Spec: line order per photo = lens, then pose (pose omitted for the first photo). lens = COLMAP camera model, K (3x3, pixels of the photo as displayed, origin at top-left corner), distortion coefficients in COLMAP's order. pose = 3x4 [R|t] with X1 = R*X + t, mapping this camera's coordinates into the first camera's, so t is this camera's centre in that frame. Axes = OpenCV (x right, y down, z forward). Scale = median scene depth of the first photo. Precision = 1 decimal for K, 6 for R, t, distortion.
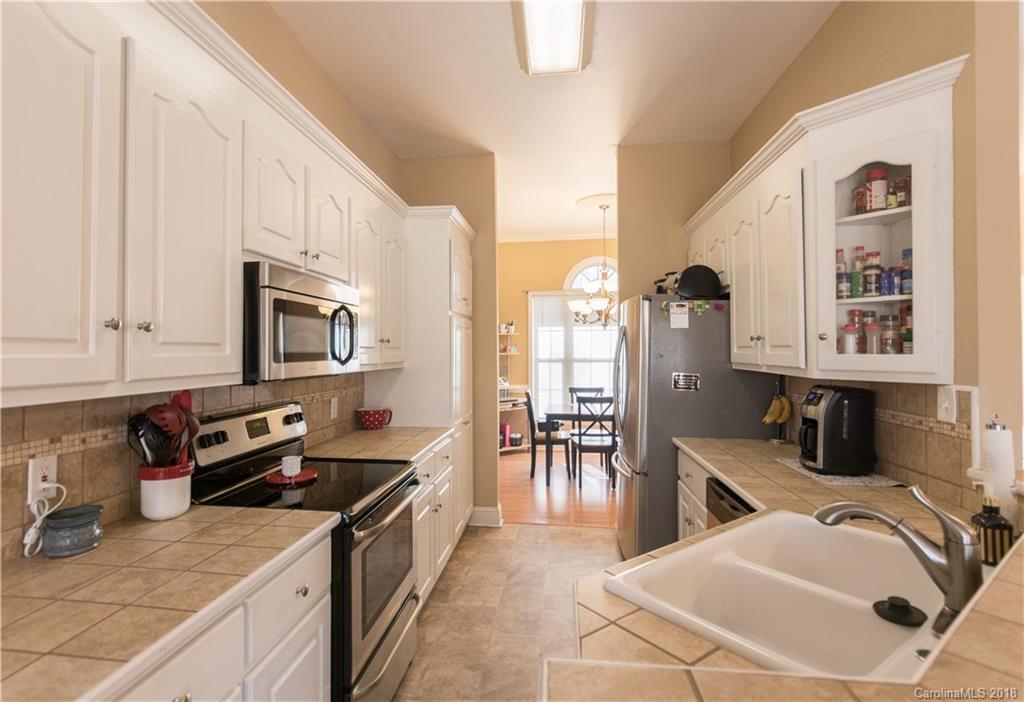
lens RADIAL K [[495.2, 0, 492.8], [0, 495.2, 347.5], [0, 0, 1]] dist [-0.001746, -0.000397]
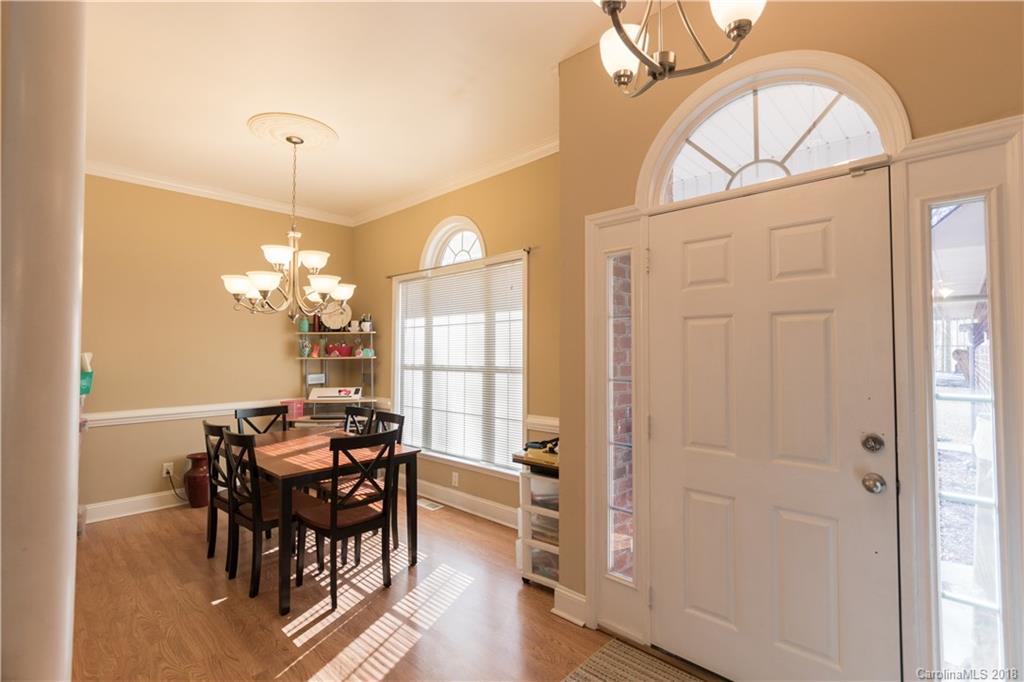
lens RADIAL K [[480.3, 0, 511.4], [0, 480.3, 335.9], [0, 0, 1]] dist [0.002381, -0.000237]
pose [[0.819631, -0.015802, -0.572674, 2.191477], [-0.002100, 0.999530, -0.030586, 0.003786], [0.572888, 0.026272, 0.819212, 1.674525]]
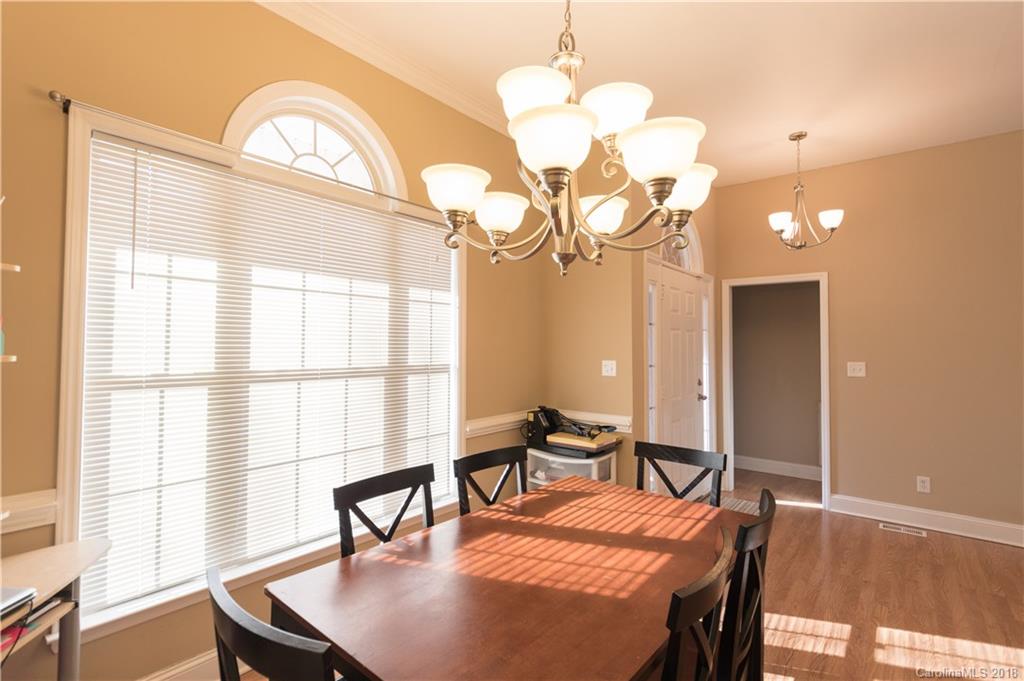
lens RADIAL K [[480.3, 0, 511.4], [0, 480.3, 335.4], [0, 0, 1]] dist [0.002381, -0.000237]
pose [[0.495327, 0.027192, 0.868281, -0.082808], [-0.018240, 0.999615, -0.020899, 0.006790], [-0.868515, -0.005485, 0.495632, 2.344402]]
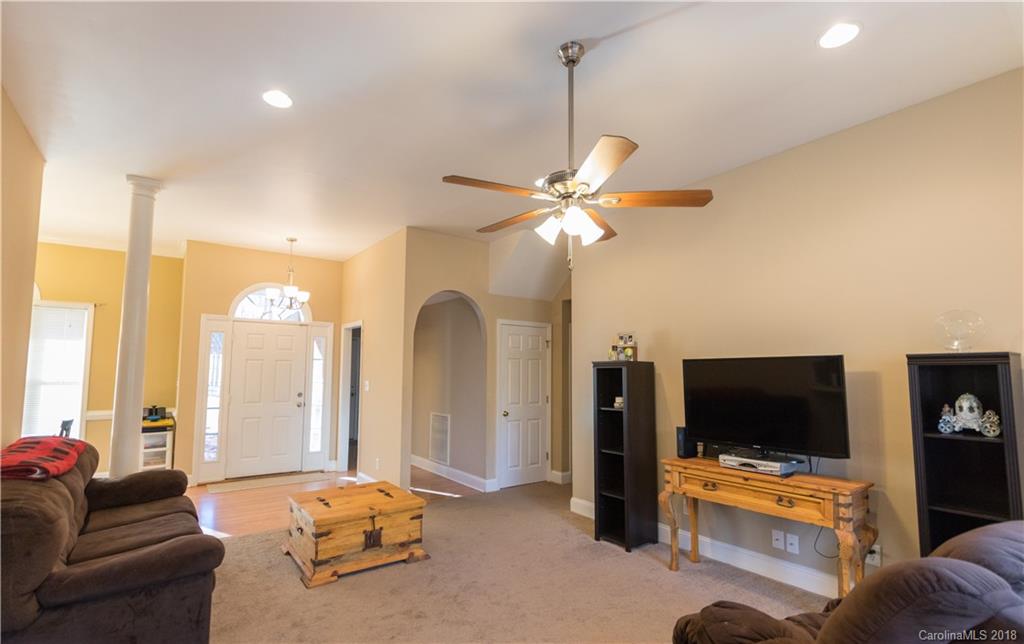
lens RADIAL K [[472.5, 0, 511.0], [0, 472.5, 332.9], [0, 0, 1]] dist [-0.002540, -0.000694]
pose [[0.708269, 0.066496, 0.702804, 0.980787], [-0.013169, 0.996625, -0.081024, -0.016786], [-0.705820, 0.048131, 0.706754, -0.548705]]
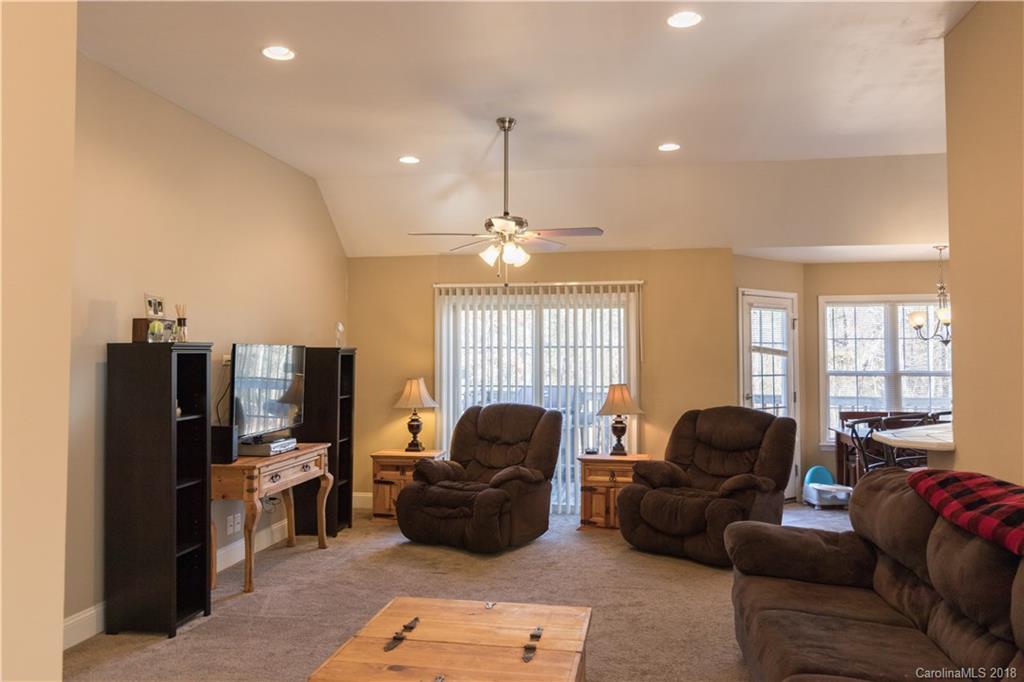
lens RADIAL K [[749.9, 0, 511.8], [0, 749.9, 334.0], [0, 0, 1]] dist [-0.002531, -0.003160]
pose [[-0.999513, 0.005508, 0.030702, 1.750951], [0.004310, 0.999233, -0.038933, -0.007088], [-0.030893, -0.038781, -0.998770, 2.506287]]
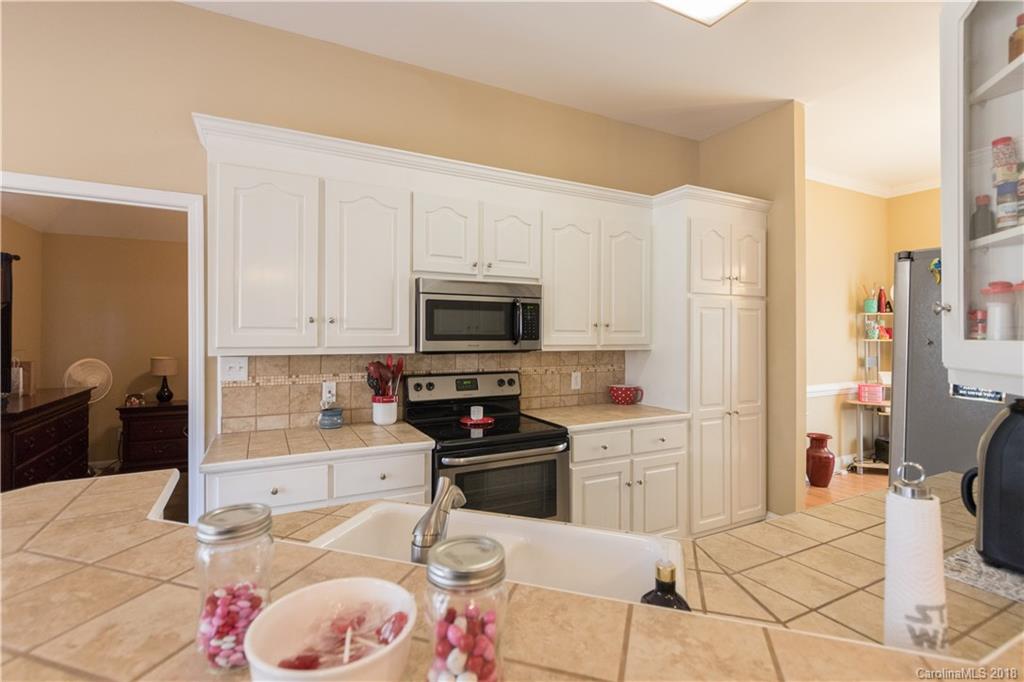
lens RADIAL K [[474.9, 0, 511.2], [0, 474.9, 334.5], [0, 0, 1]] dist [-0.000999, -0.001354]
pose [[0.585076, 0.004300, -0.810967, 0.743709], [0.001114, 0.999981, 0.006106, 0.002113], [0.810978, -0.004476, 0.585060, 0.263808]]
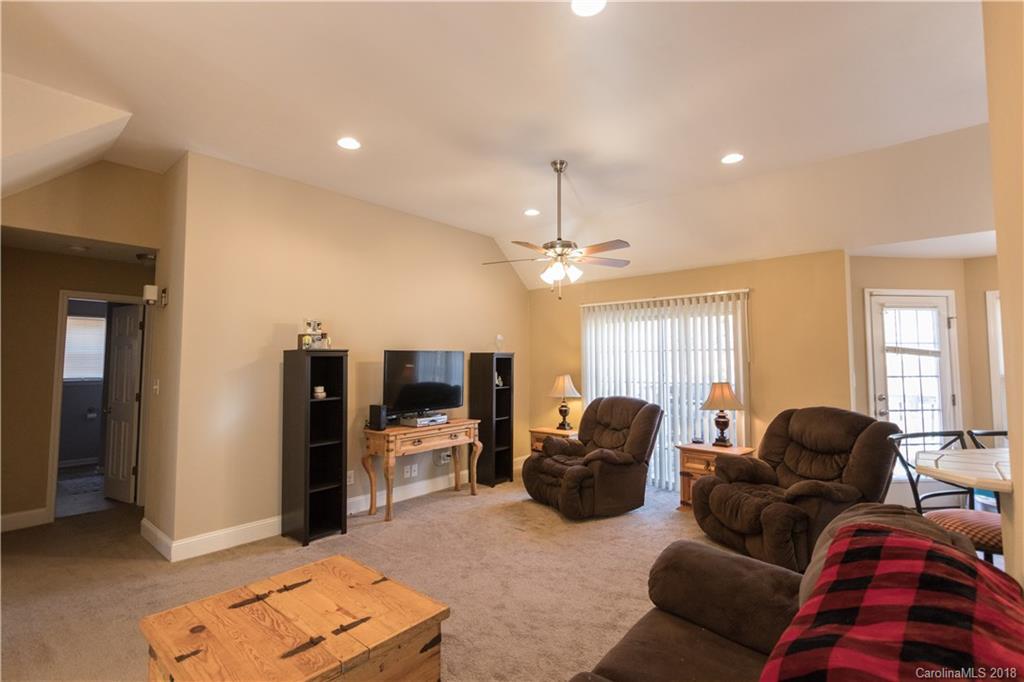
lens RADIAL K [[474.9, 0, 511.2], [0, 474.9, 334.5], [0, 0, 1]] dist [-0.000999, -0.001354]
pose [[-0.843780, 0.037095, 0.535406, 1.025825], [0.001974, 0.997816, -0.066021, 0.003223], [-0.536685, -0.054650, -0.842011, 1.756130]]
